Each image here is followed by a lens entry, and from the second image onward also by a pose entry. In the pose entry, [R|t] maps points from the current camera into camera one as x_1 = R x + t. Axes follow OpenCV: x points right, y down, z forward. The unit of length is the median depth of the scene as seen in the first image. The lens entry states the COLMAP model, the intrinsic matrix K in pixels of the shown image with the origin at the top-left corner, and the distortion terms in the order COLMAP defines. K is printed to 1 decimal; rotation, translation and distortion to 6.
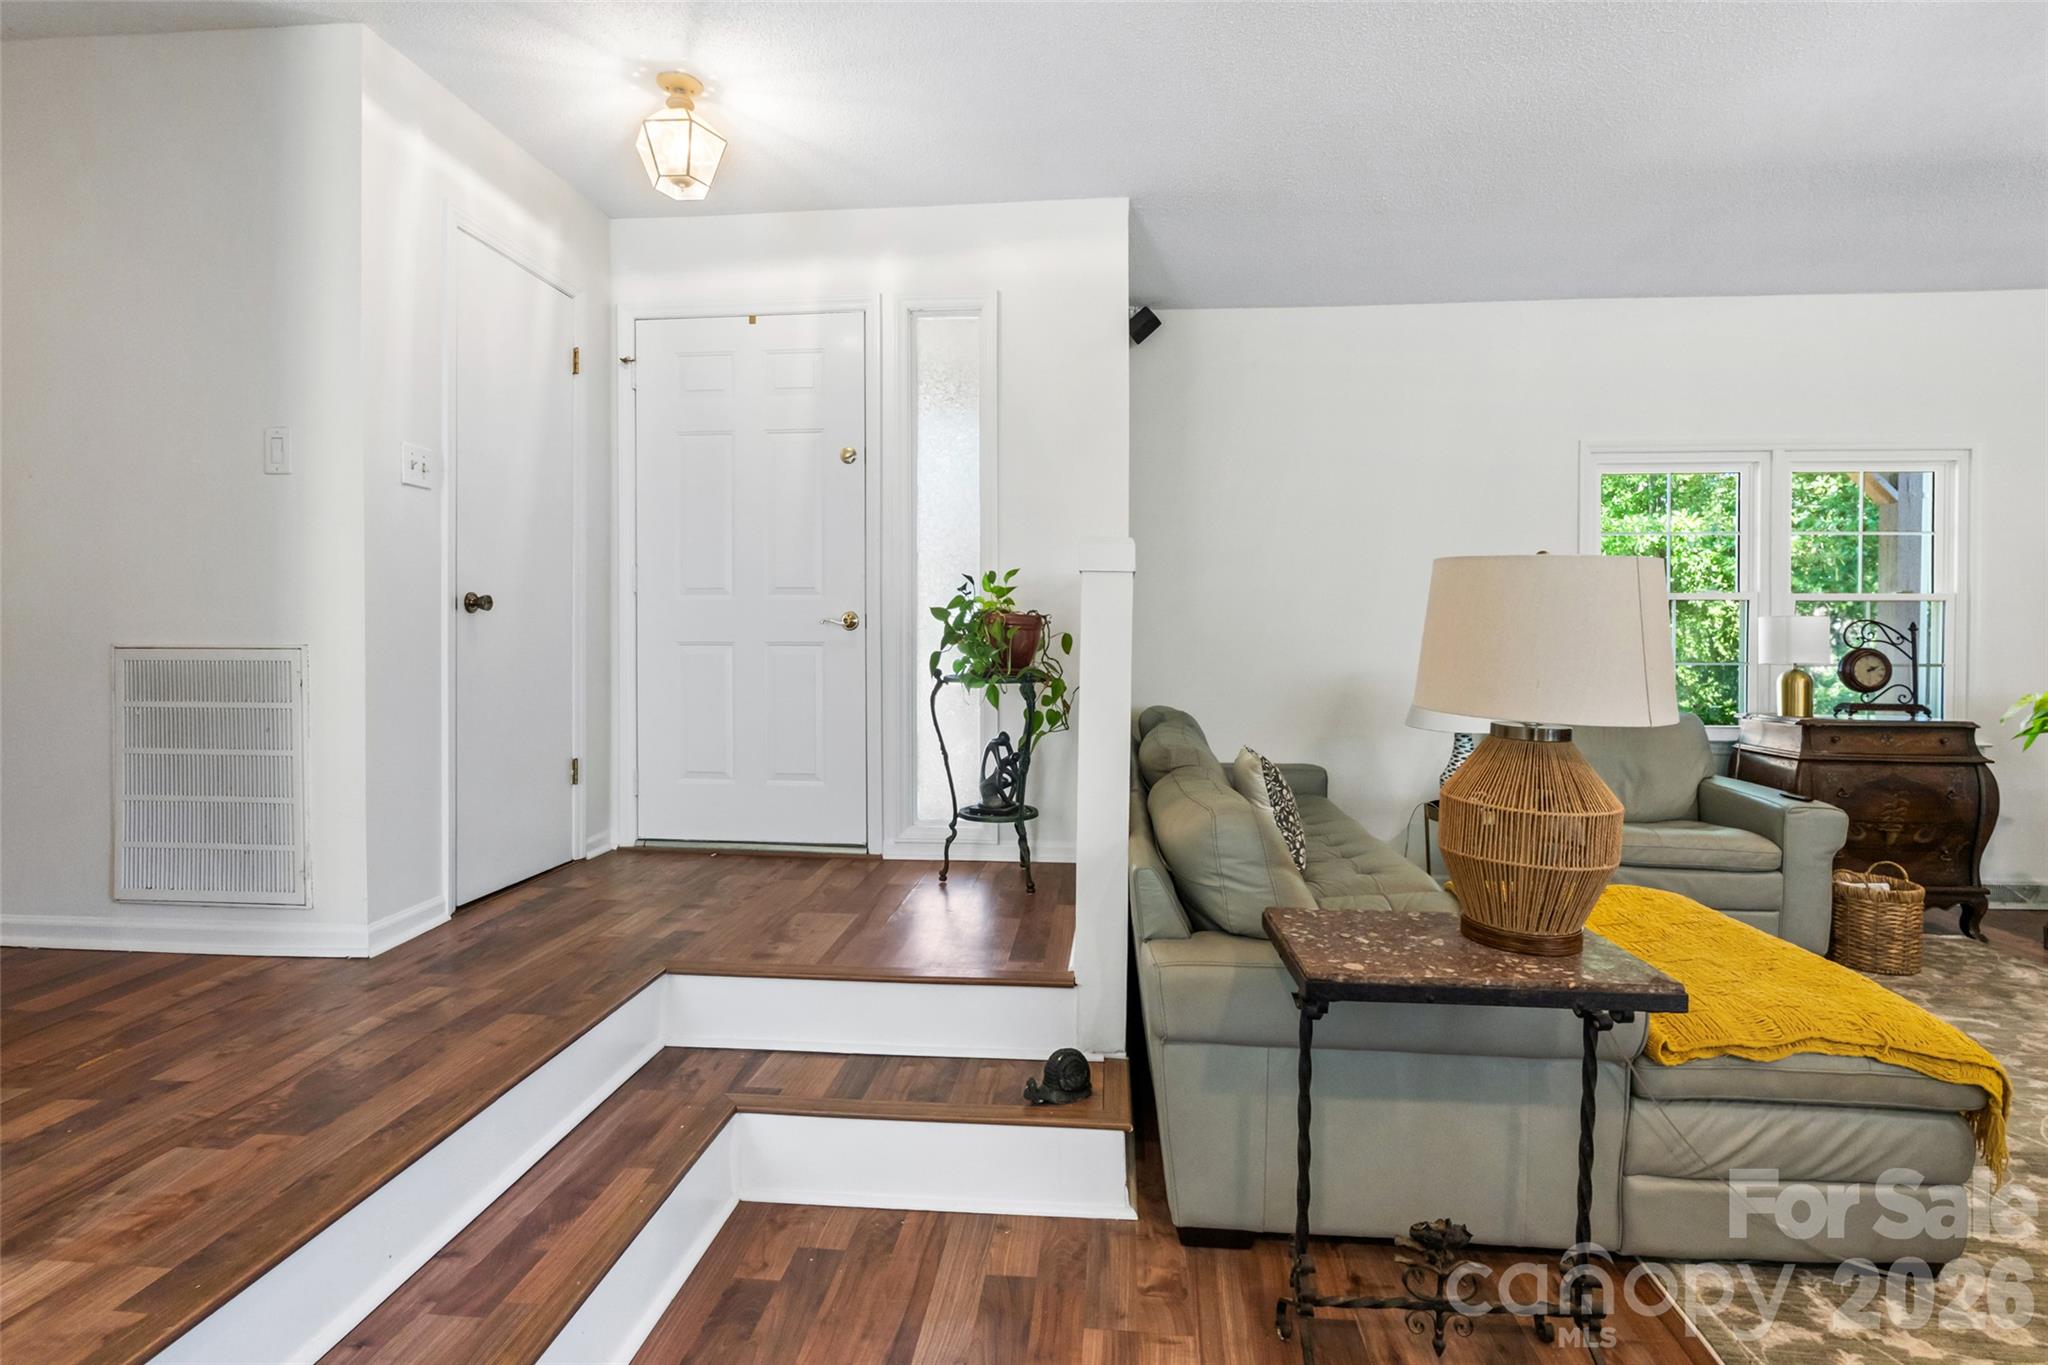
lens RADIAL K [[958.9, 0, 1035.2], [0, 958.9, 654.8], [0, 0, 1]] dist [-0.005031, 0.000034]
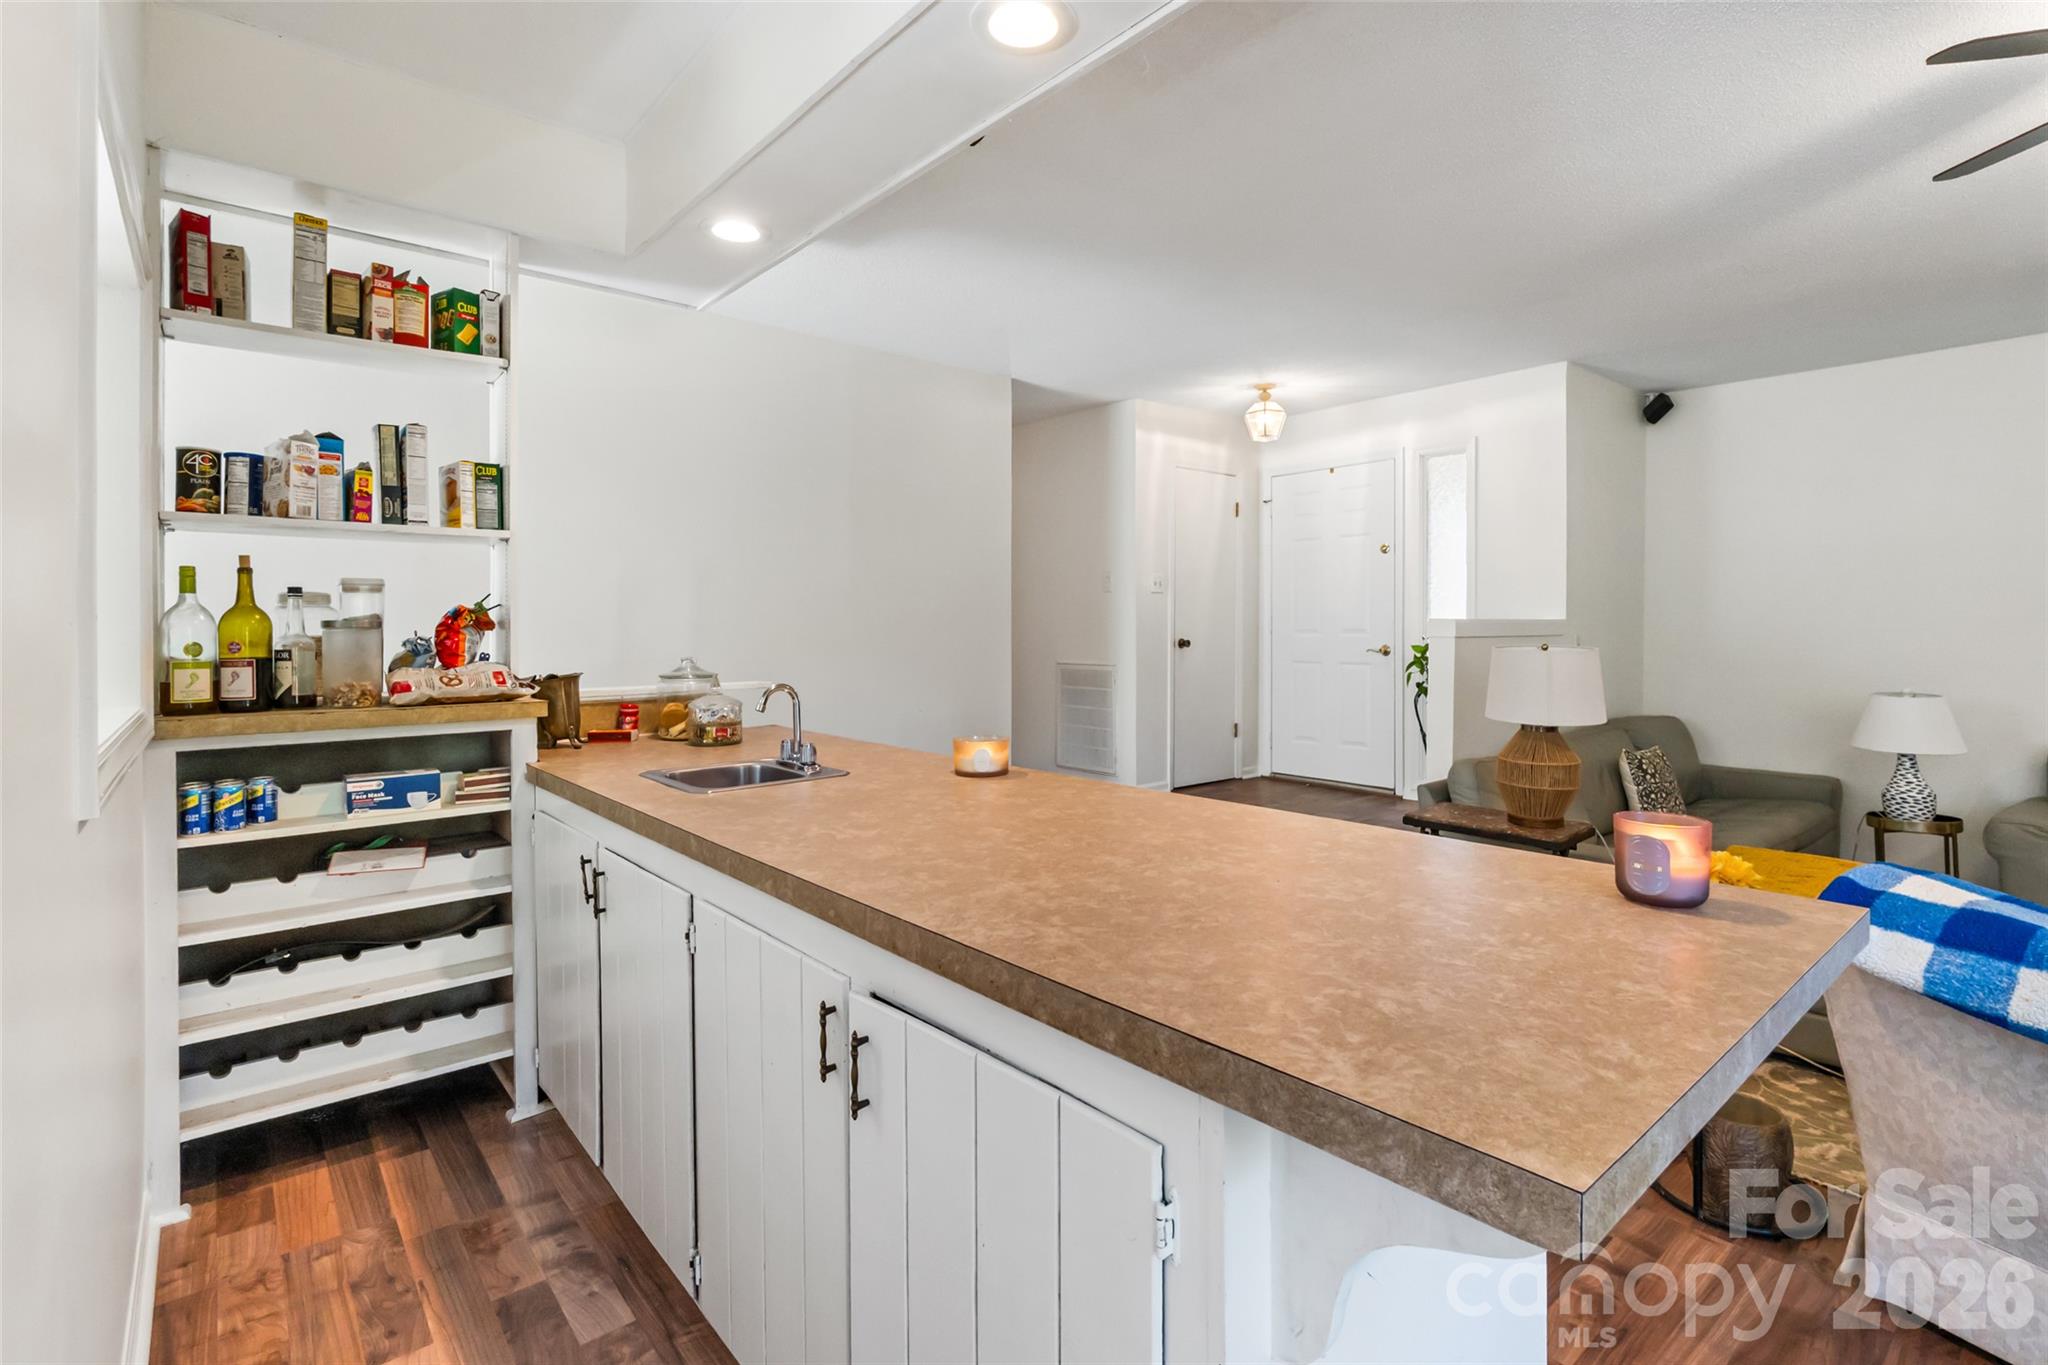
lens RADIAL K [[958.9, 0, 1041.0], [0, 958.9, 637.1], [0, 0, 1]] dist [-0.005031, 0.000034]
pose [[0.715751, 0.003412, -0.698347, 0.549337], [-0.007531, 0.999968, -0.002833, -0.050593], [0.698315, 0.007287, 0.715754, -0.598755]]
